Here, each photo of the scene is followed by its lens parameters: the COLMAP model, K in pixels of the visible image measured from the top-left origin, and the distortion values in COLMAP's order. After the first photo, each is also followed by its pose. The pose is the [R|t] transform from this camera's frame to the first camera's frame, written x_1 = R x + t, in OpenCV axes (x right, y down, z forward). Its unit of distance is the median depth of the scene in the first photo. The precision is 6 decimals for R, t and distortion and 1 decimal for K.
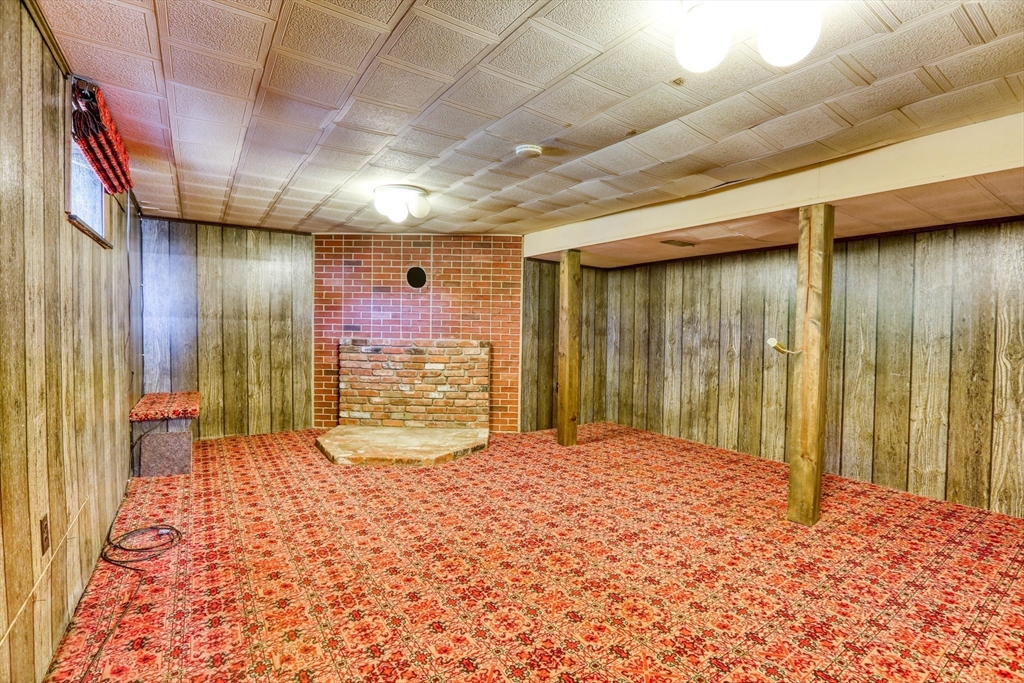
lens RADIAL K [[471.5, 0, 512.0], [0, 471.5, 341.5], [0, 0, 1]] dist [-0.060381, 0.018900]
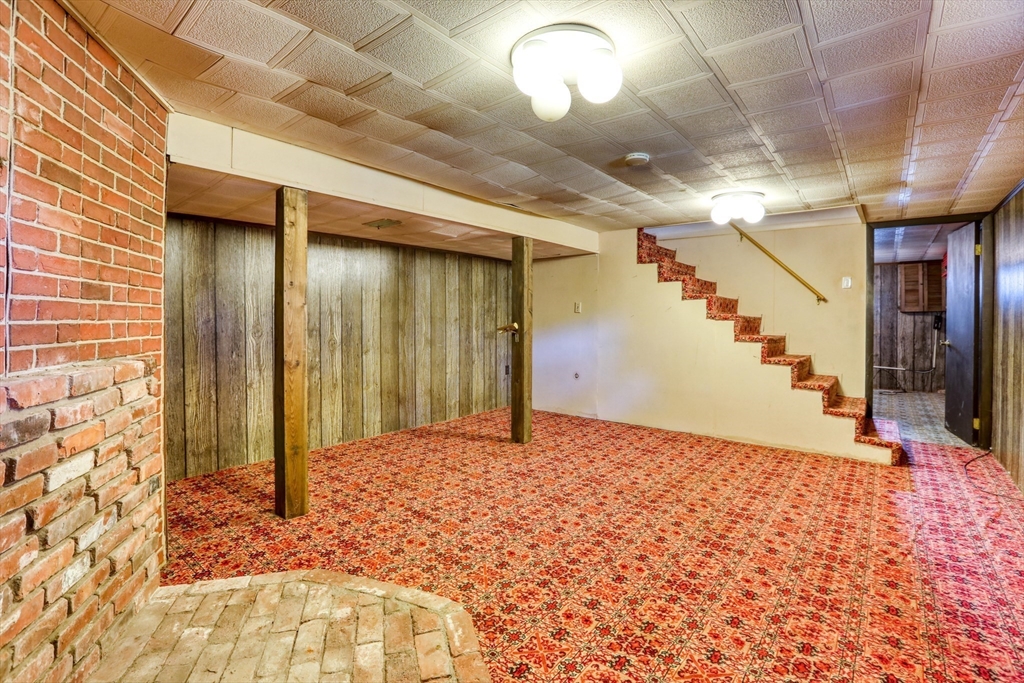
lens RADIAL K [[471.5, 0, 512.0], [0, 471.5, 341.5], [0, 0, 1]] dist [-0.060381, 0.018900]
pose [[-0.283610, -0.063813, 0.956814, -0.541640], [0.024320, 0.996984, 0.073701, -0.036881], [-0.958631, 0.044172, -0.281203, 0.942255]]
